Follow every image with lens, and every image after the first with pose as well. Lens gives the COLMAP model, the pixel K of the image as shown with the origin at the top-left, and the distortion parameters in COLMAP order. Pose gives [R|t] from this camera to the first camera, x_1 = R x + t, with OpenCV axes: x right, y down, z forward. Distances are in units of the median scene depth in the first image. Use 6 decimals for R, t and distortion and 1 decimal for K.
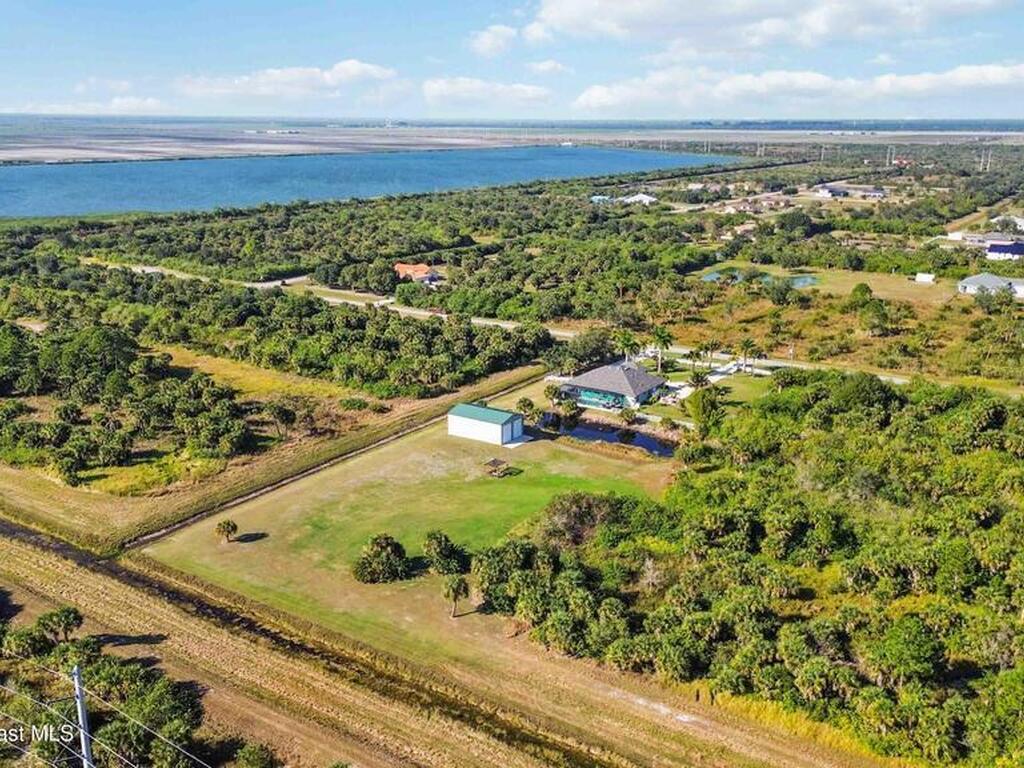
lens RADIAL K [[969.6, 0, 512.0], [0, 969.6, 384.0], [0, 0, 1]] dist [0.160405, -0.261875]
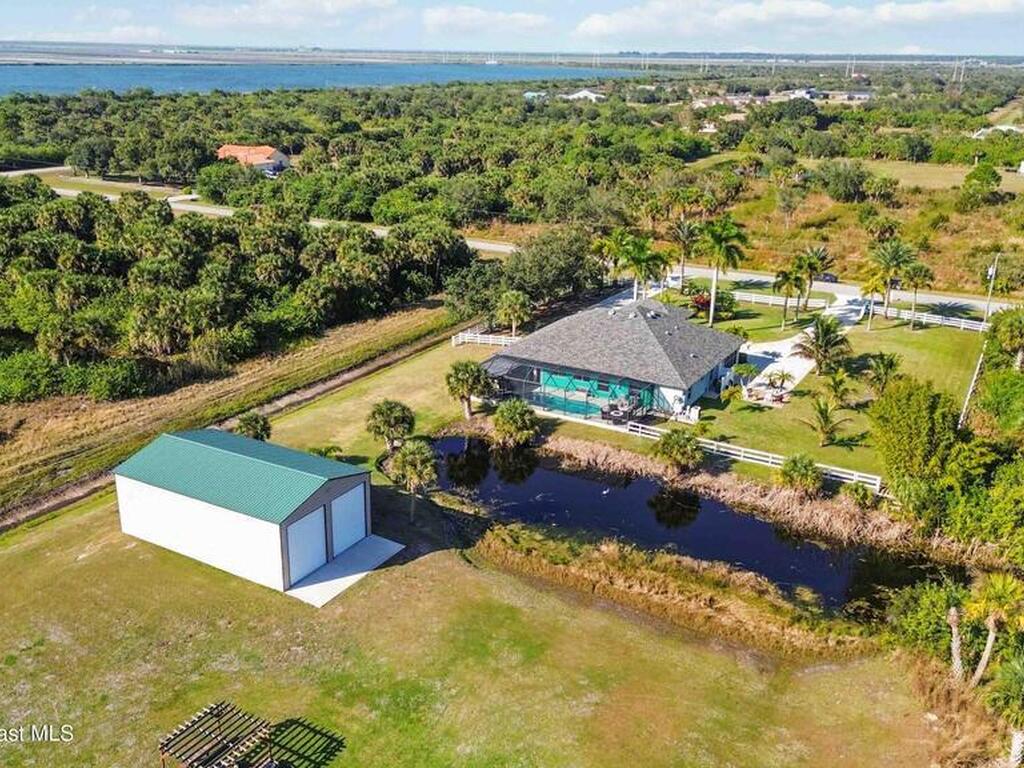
lens RADIAL K [[969.6, 0, 512.0], [0, 969.6, 384.0], [0, 0, 1]] dist [0.160405, -0.261875]
pose [[0.997188, -0.014785, 0.073463, 0.028848], [0.010268, 0.998055, 0.061495, -0.012009], [-0.074229, -0.060568, 0.995400, 0.578083]]
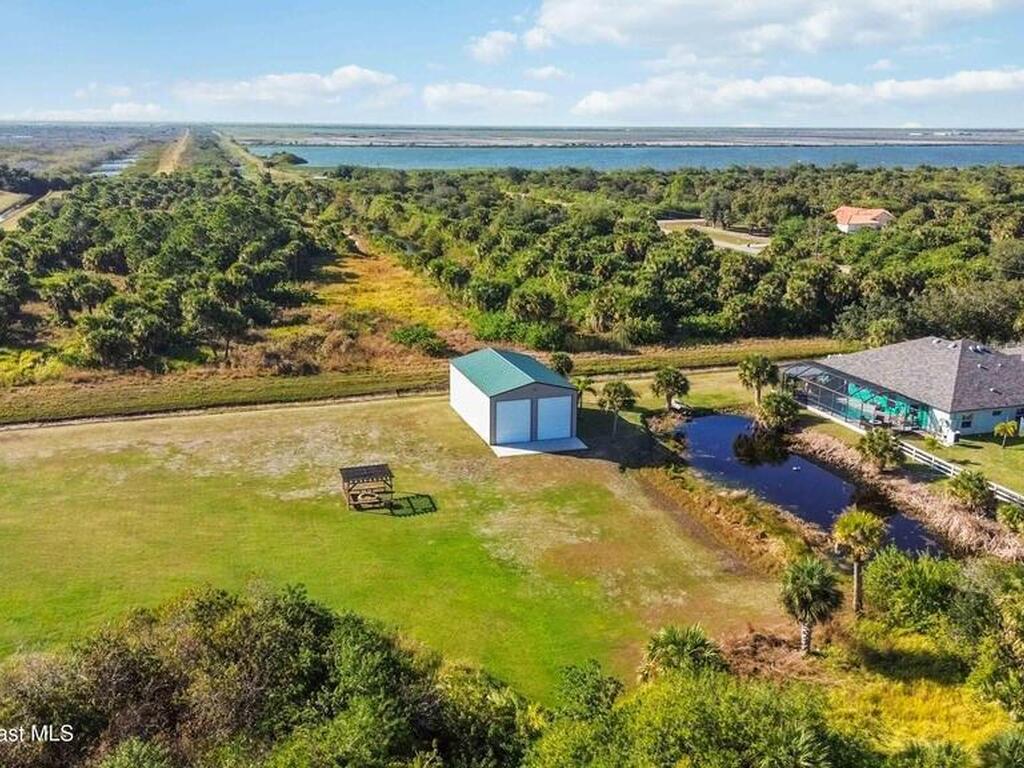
lens RADIAL K [[969.6, 0, 512.0], [0, 969.6, 384.0], [0, 0, 1]] dist [0.160405, -0.261875]
pose [[0.796575, 0.162680, -0.582240, 0.196894], [-0.170215, 0.984503, 0.042200, 0.013483], [0.580082, 0.065490, 0.811921, 0.532396]]
